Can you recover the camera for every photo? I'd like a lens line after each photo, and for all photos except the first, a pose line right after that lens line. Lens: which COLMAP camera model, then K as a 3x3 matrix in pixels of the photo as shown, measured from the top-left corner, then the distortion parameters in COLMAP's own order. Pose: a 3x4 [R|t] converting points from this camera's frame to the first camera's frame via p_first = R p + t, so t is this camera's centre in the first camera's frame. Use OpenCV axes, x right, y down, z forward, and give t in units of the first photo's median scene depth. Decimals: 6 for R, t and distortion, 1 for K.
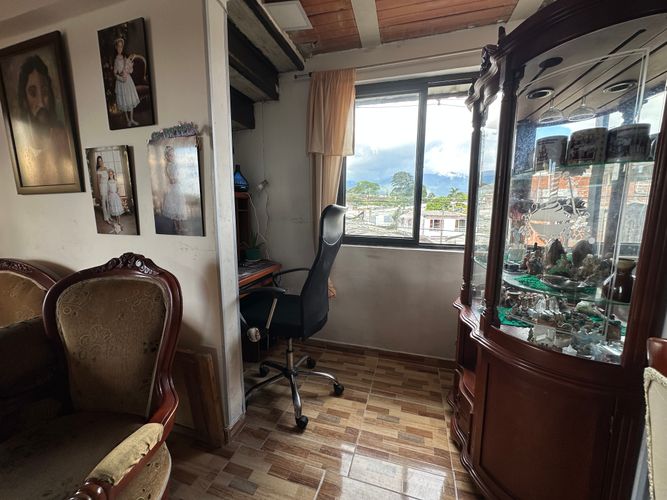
lens RADIAL K [[267.3, 0, 333.4], [0, 267.3, 248.8], [0, 0, 1]] dist [-0.000861, 0.000211]
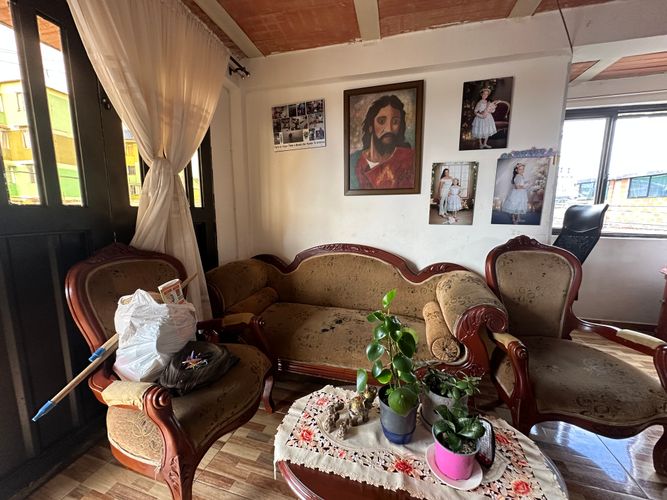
lens RADIAL K [[267.3, 0, 333.4], [0, 267.3, 248.8], [0, 0, 1]] dist [-0.000861, 0.000211]
pose [[0.999623, -0.004056, 0.027168, -1.562784], [0.003834, 0.999959, 0.008234, 0.062939], [-0.027200, -0.008127, 0.999597, -0.407259]]
